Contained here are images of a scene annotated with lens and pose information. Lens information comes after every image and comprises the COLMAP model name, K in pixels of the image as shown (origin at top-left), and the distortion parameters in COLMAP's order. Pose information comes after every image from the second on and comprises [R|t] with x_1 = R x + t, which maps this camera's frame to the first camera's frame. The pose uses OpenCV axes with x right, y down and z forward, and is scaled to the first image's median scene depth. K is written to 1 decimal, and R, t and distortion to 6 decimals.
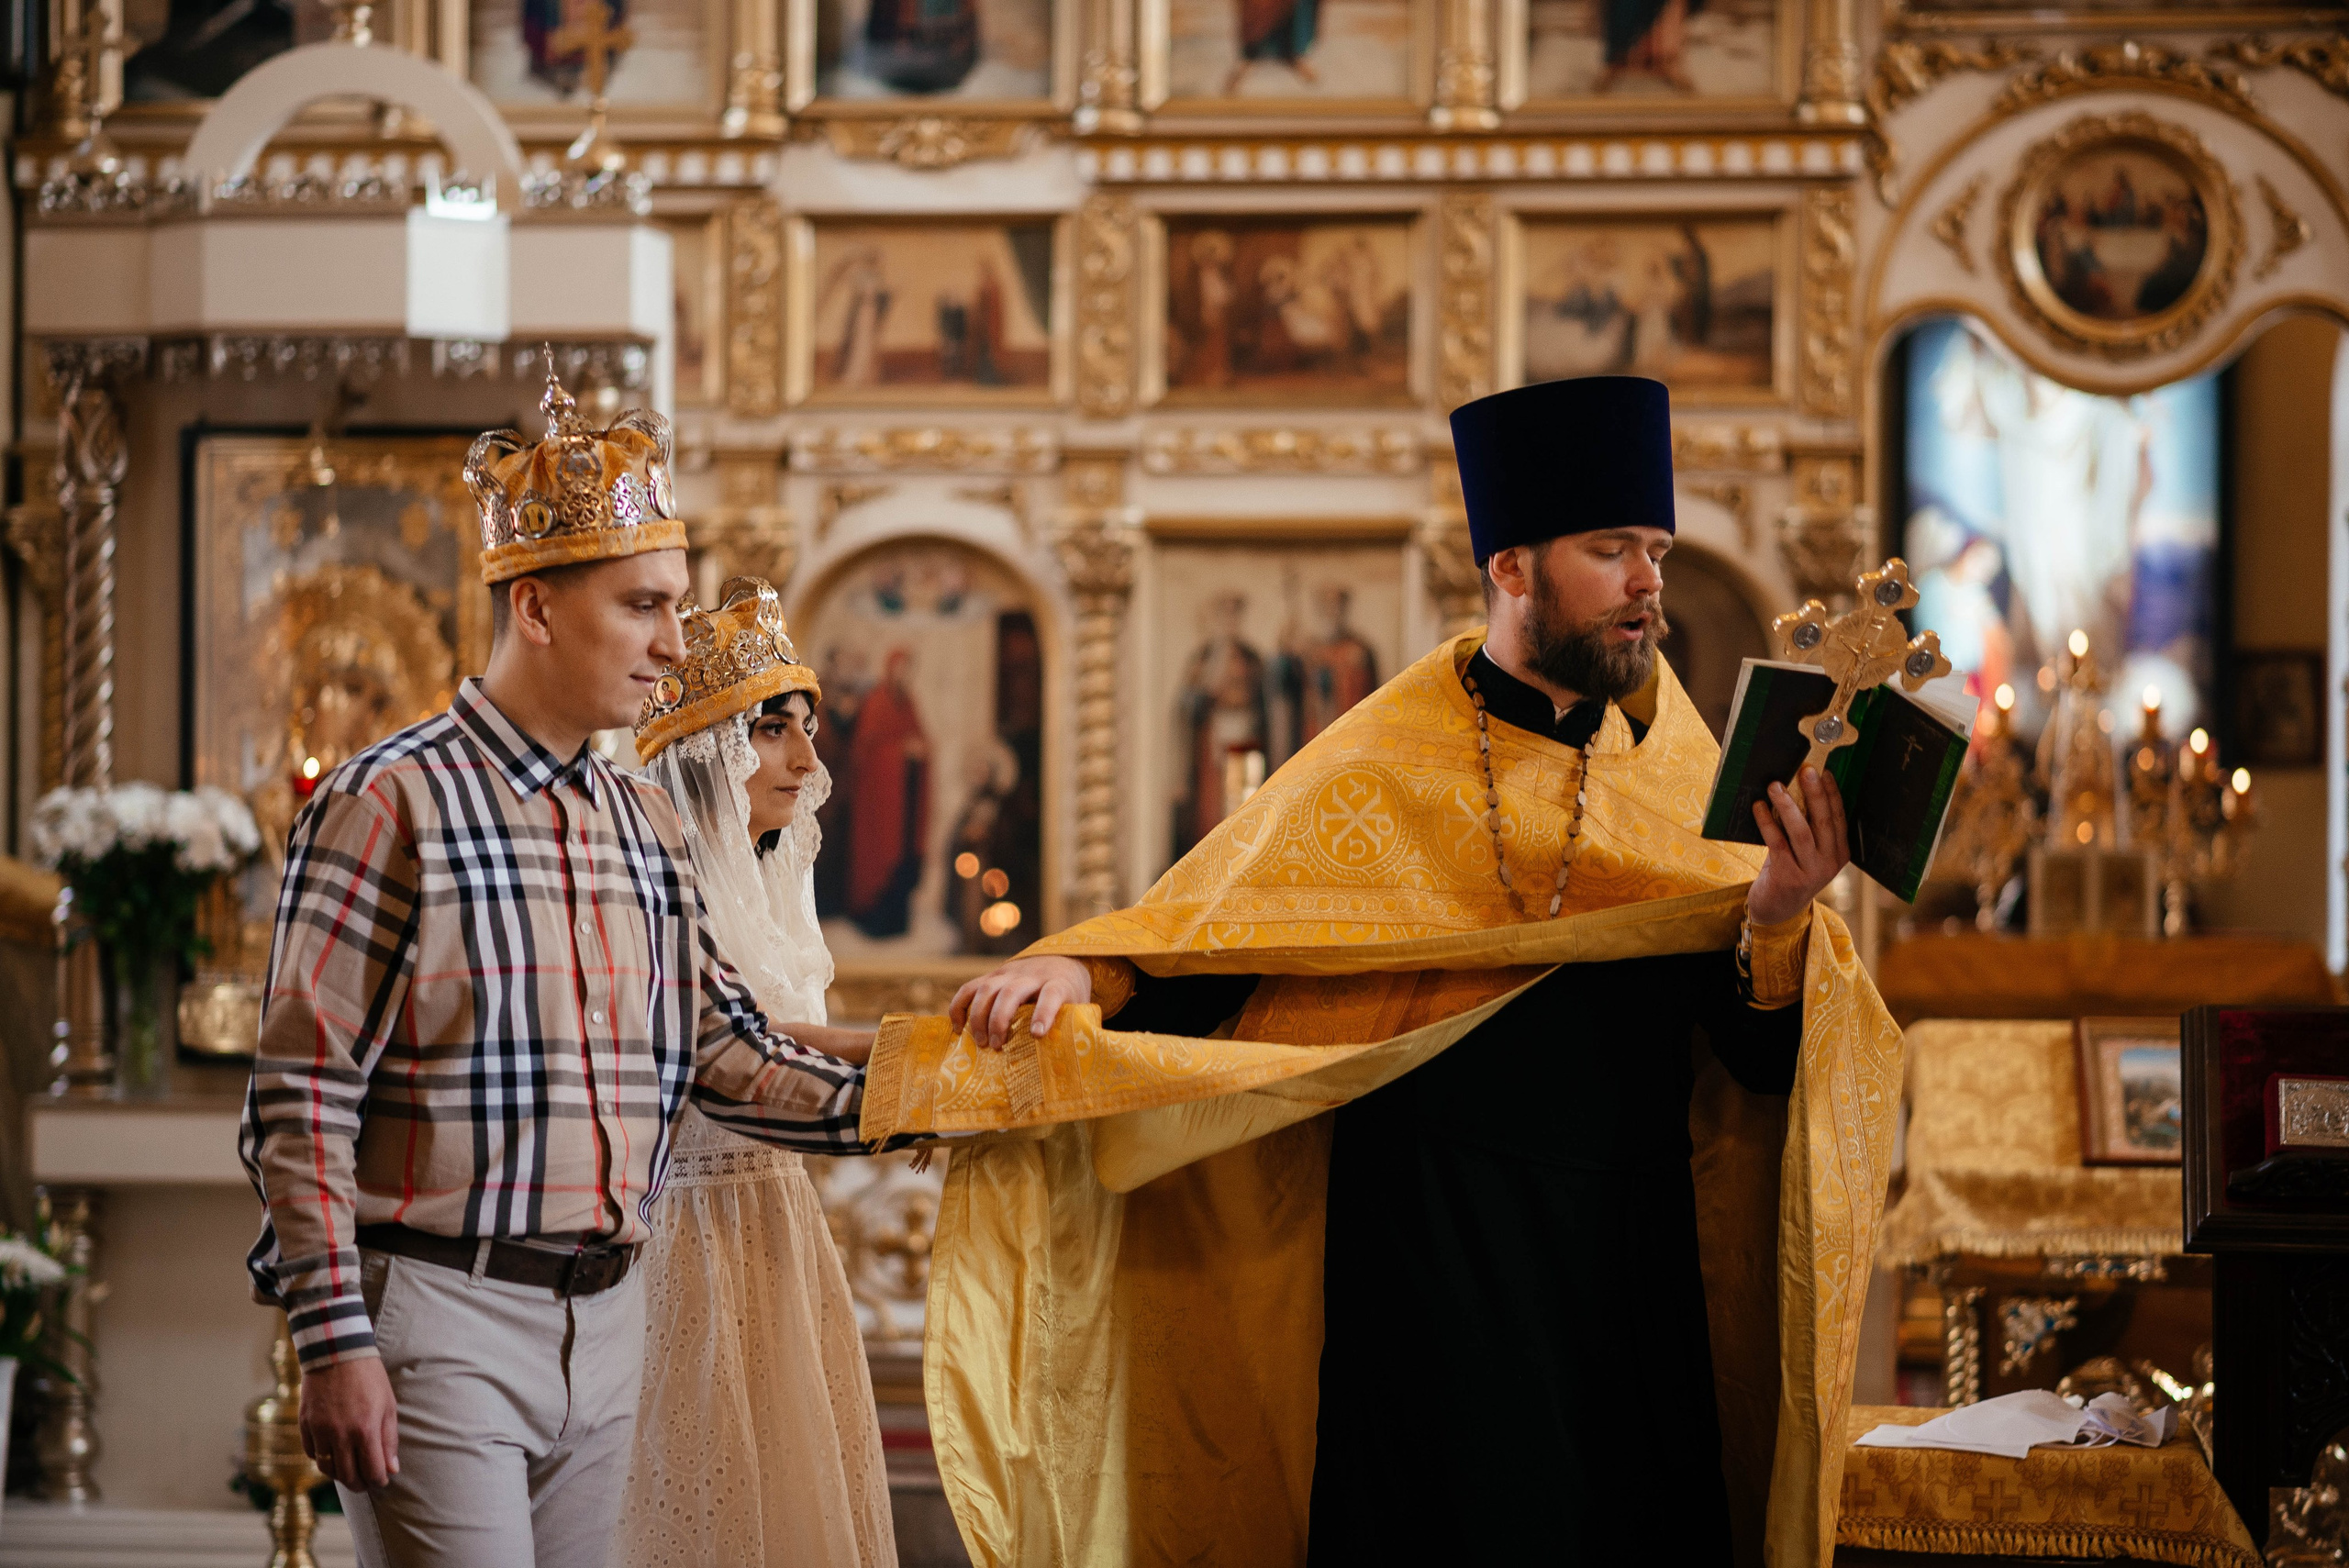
lens RADIAL K [[5556.9, 0, 1176.1], [0, 5556.9, 721.8], [0, 0, 1]] dist [0.056074, -0.092380]
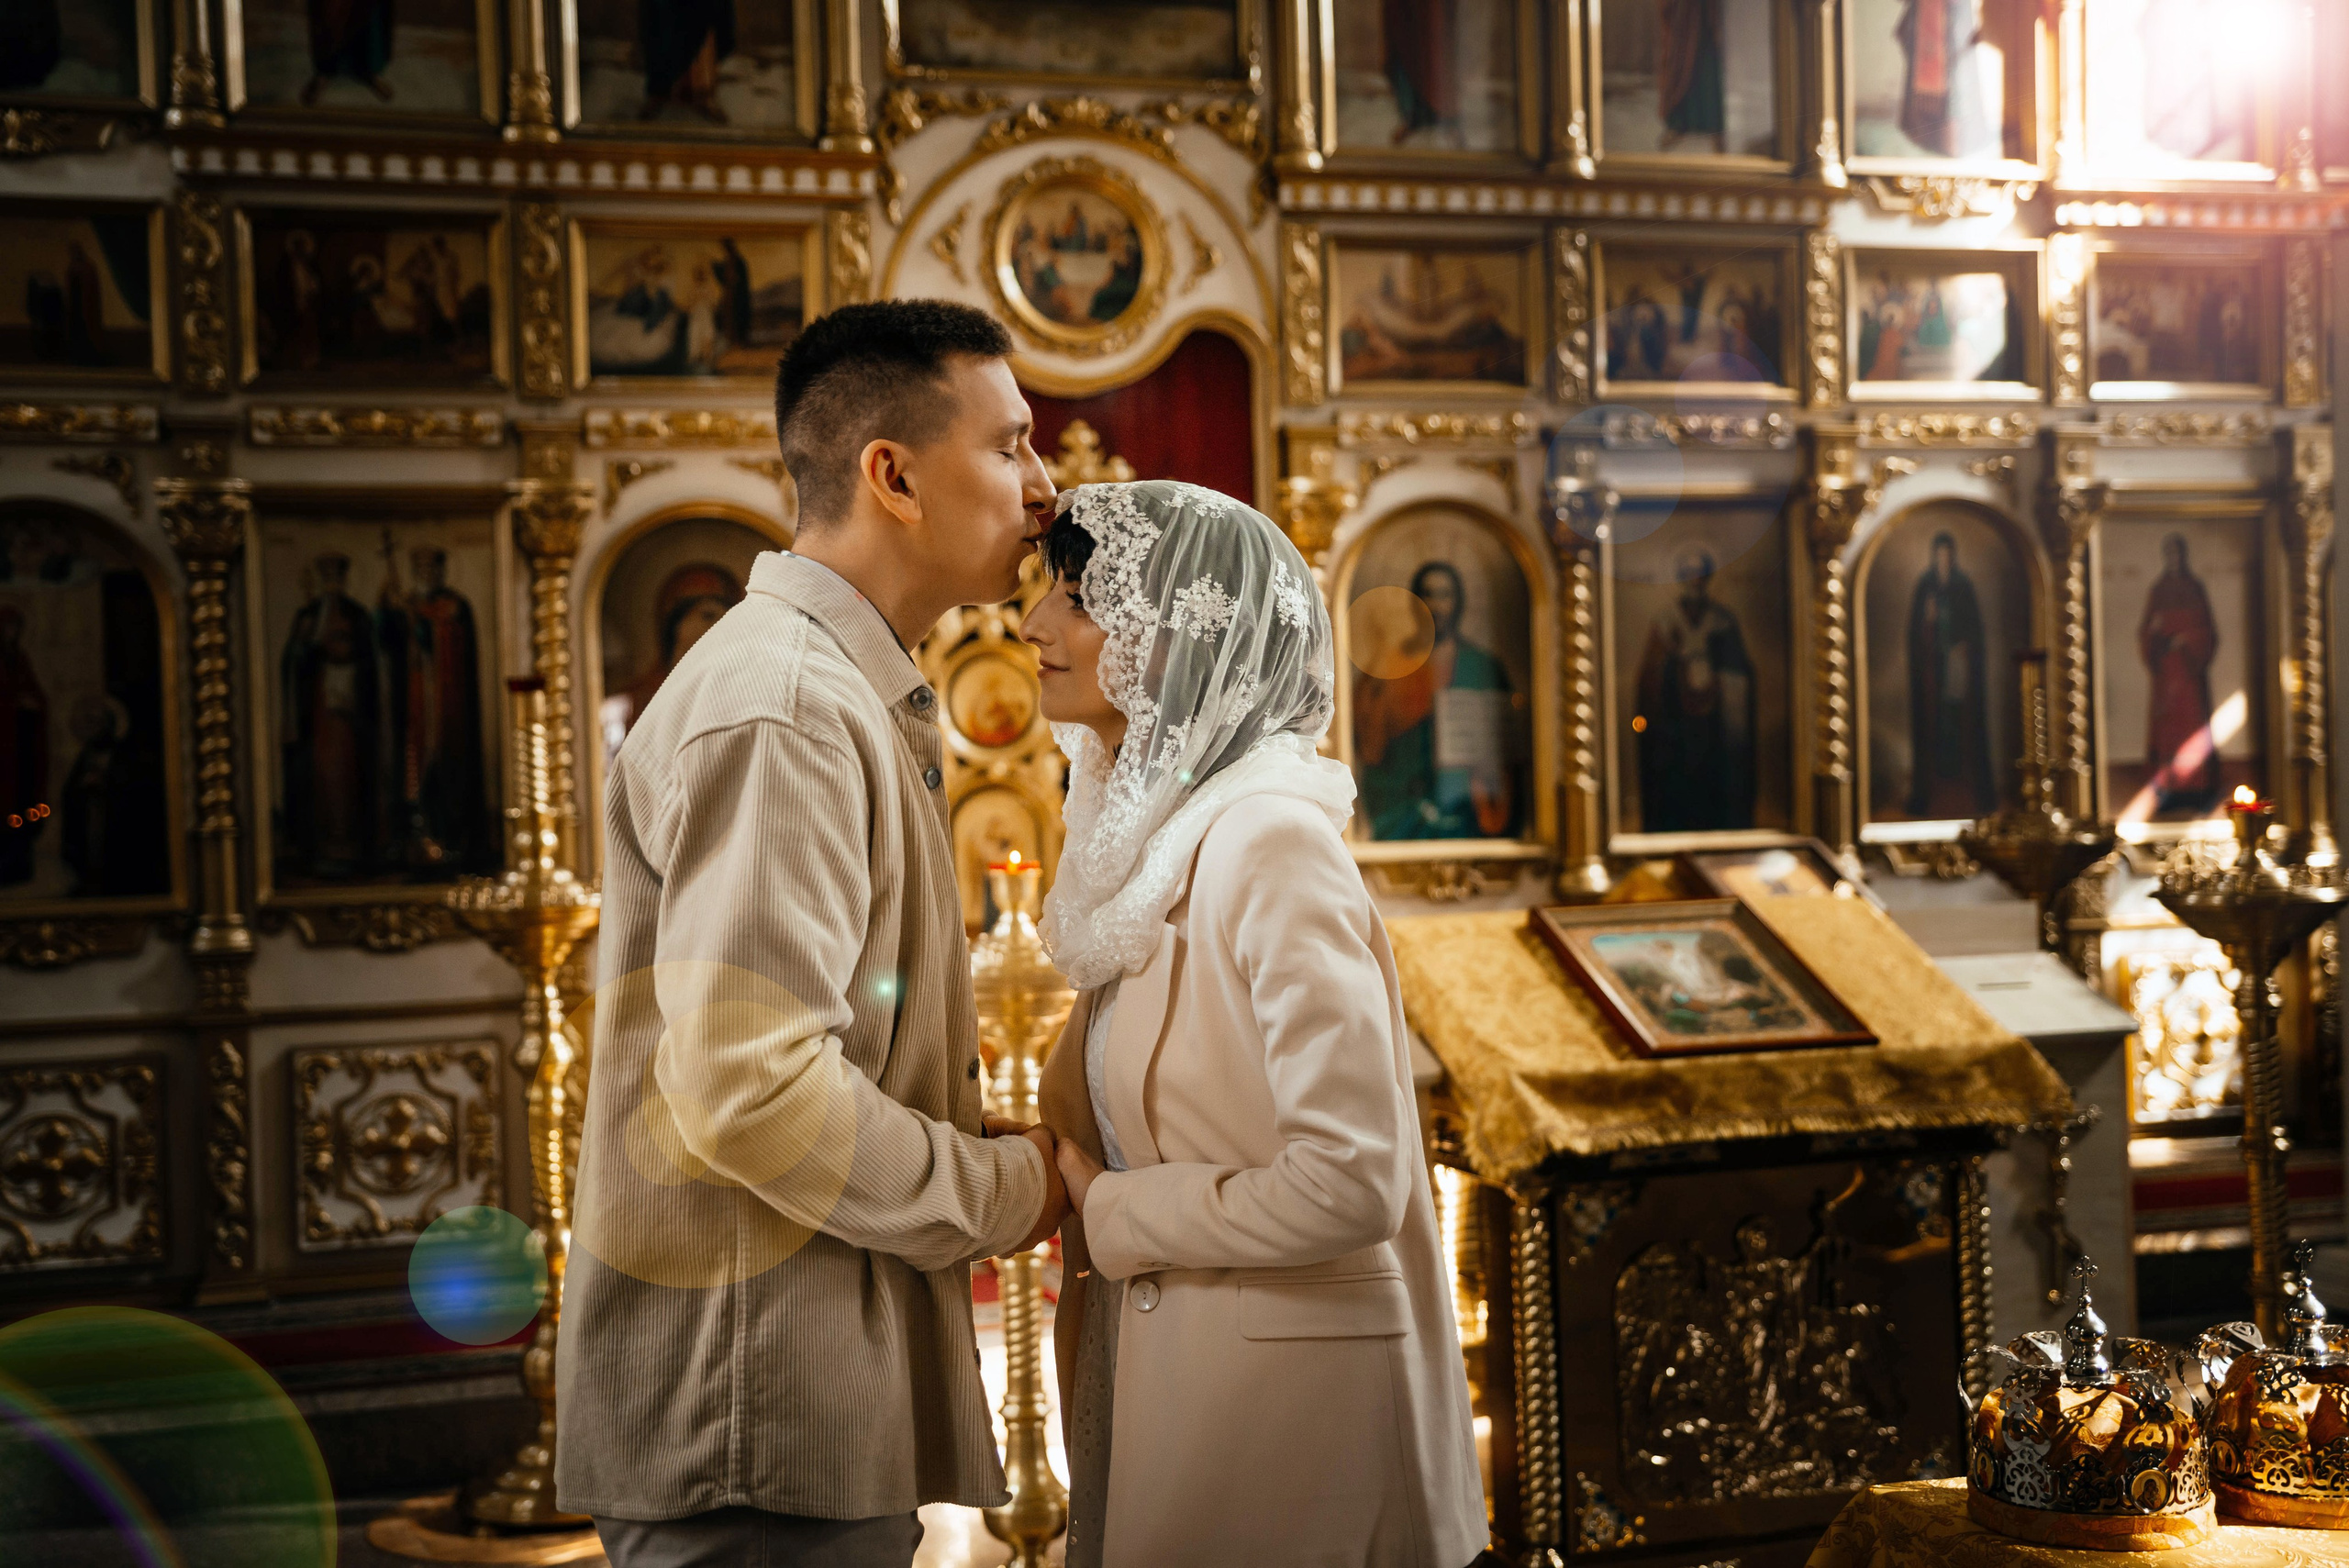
lens RADIAL K [[3068.6, 0, 1174.5], [0, 3068.6, 784.0], [0, 0, 1]] dist [0.084168, 0.044310]
pose [[0.903291, -0.041454, 0.427020, -0.104885], [0.028957, 0.998942, 0.035719, 0.005285], [-0.428049, -0.019899, 0.903536, 0.369306]]
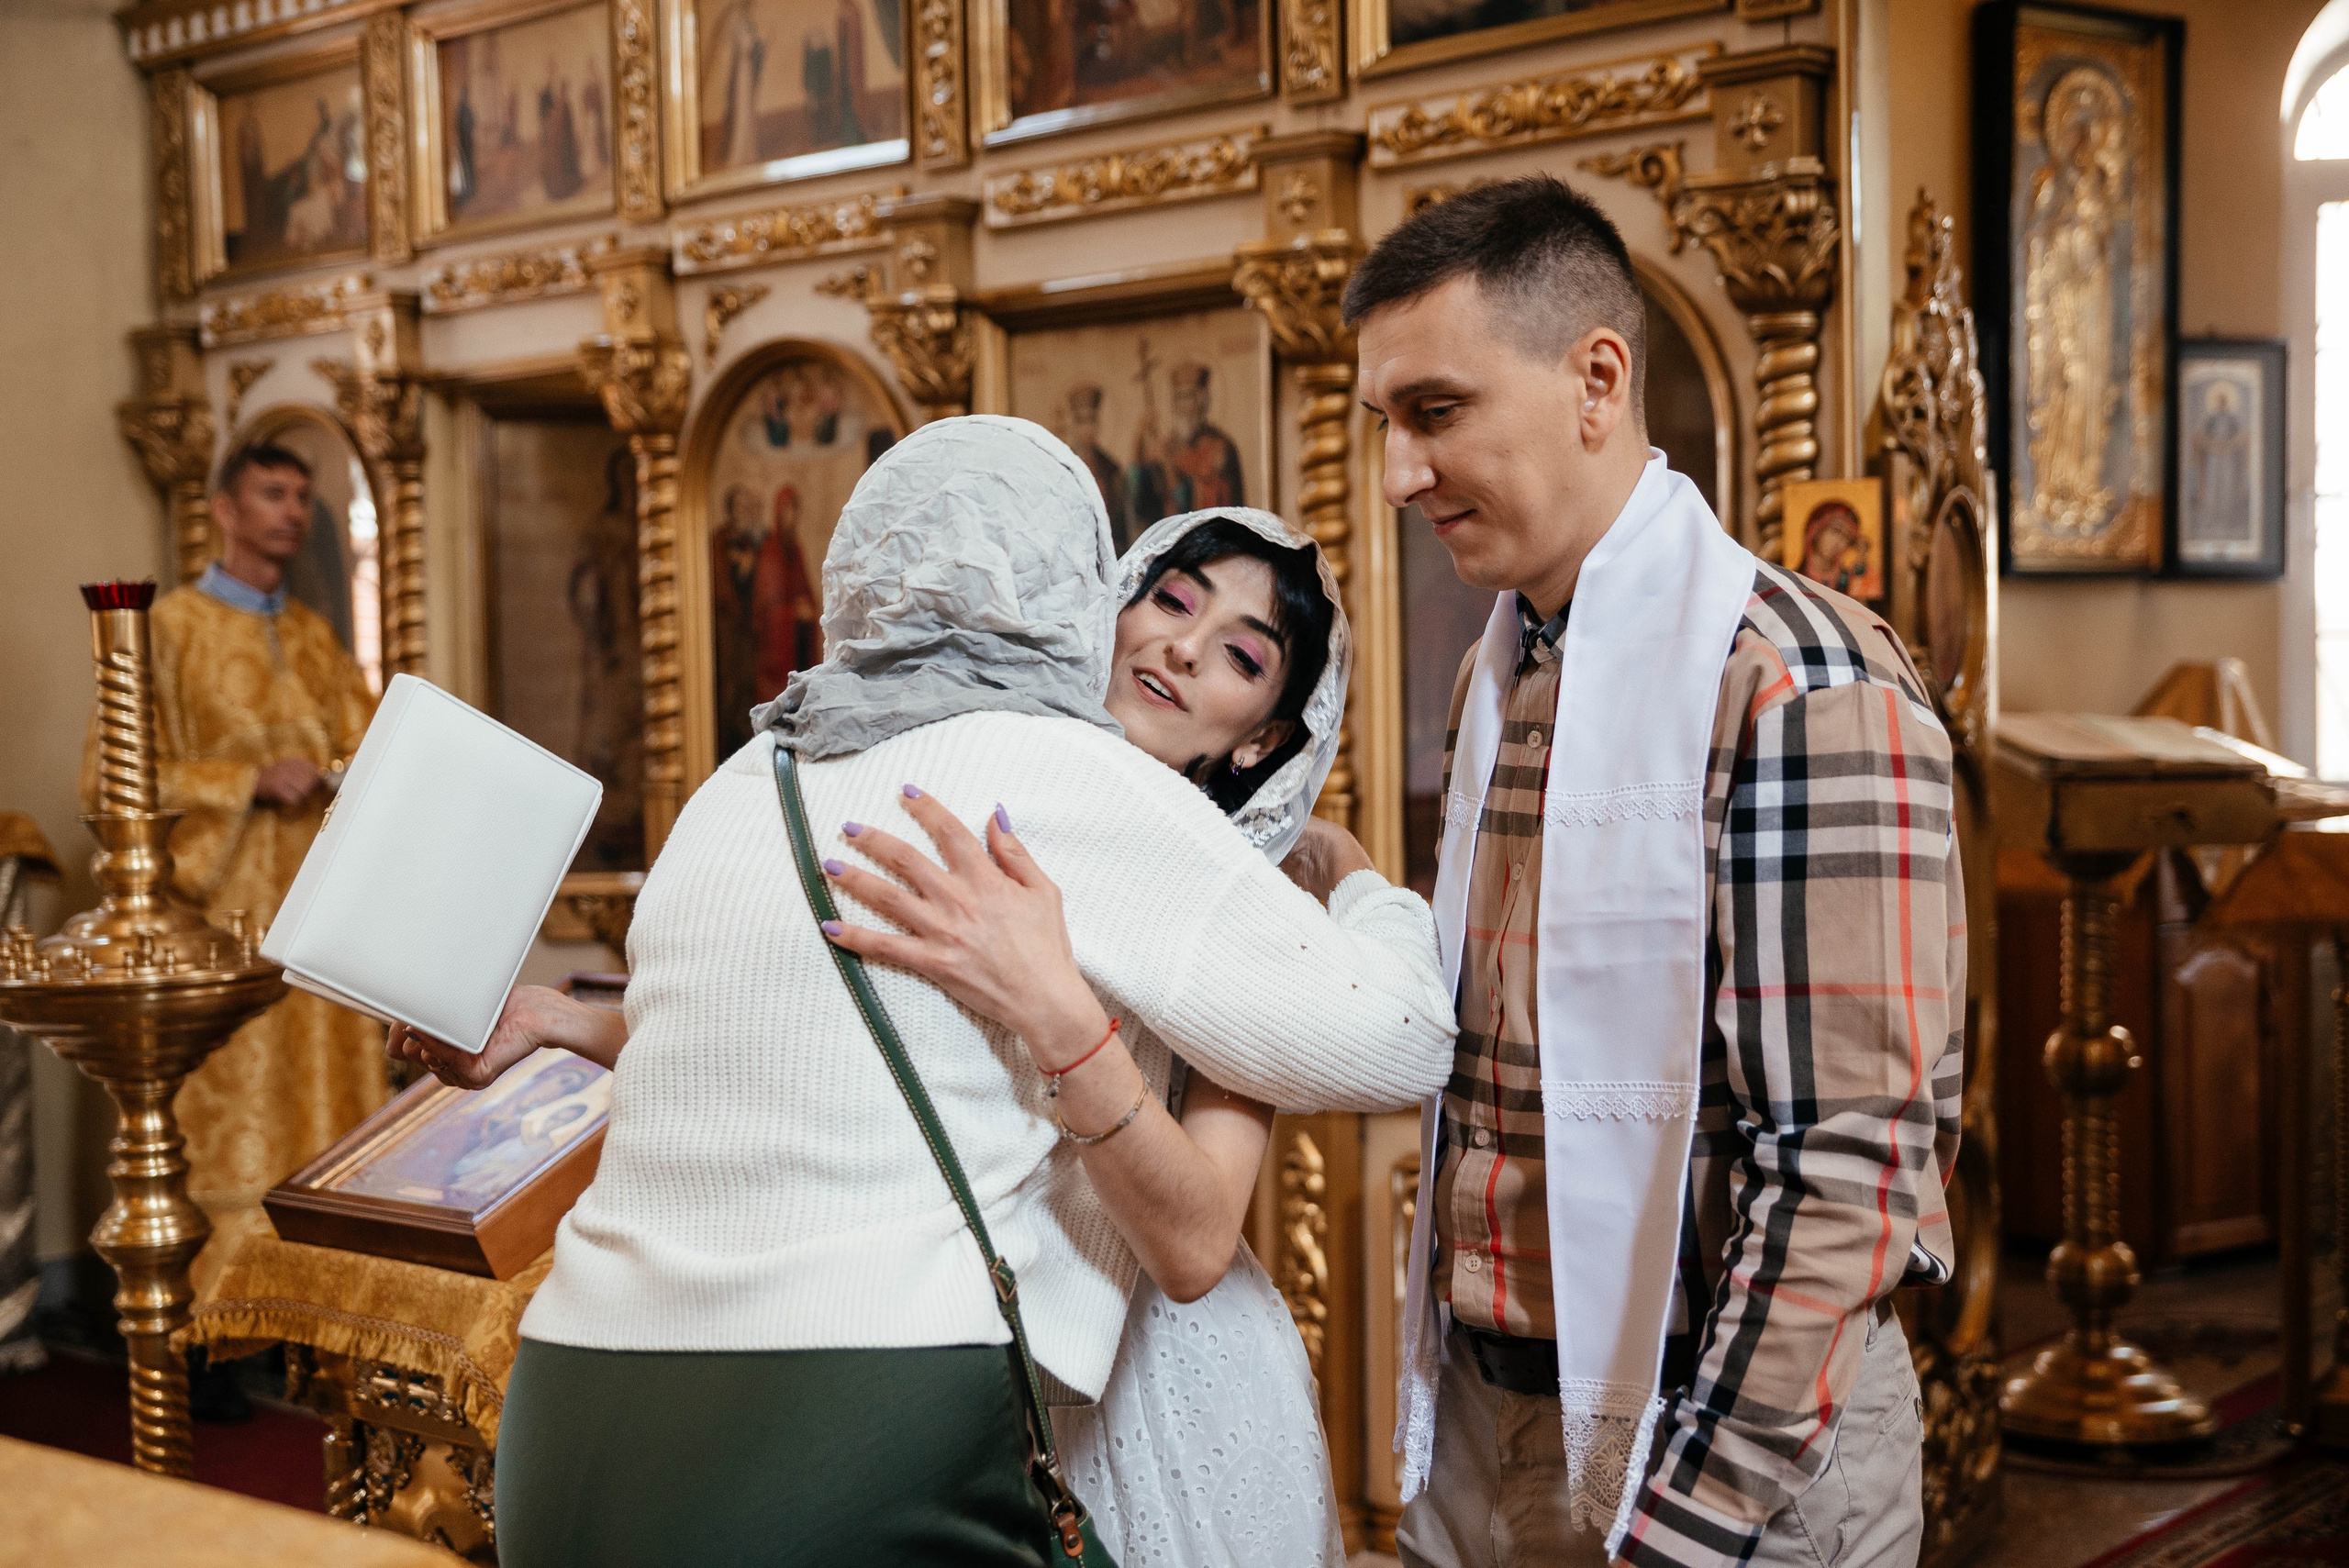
lens RADIAL K [[3068.6, 0, 1174.5], [0, 3068.6, 784.0], [0, 0, 1]] dist [0.084168, 0.044310]
pose [[0.828453, -0.006208, -0.560024, 0.251061], [0.036769, 0.998384, 0.043326, 0.012639], [0.558850, -0.056484, 0.827343, 0.667431]]
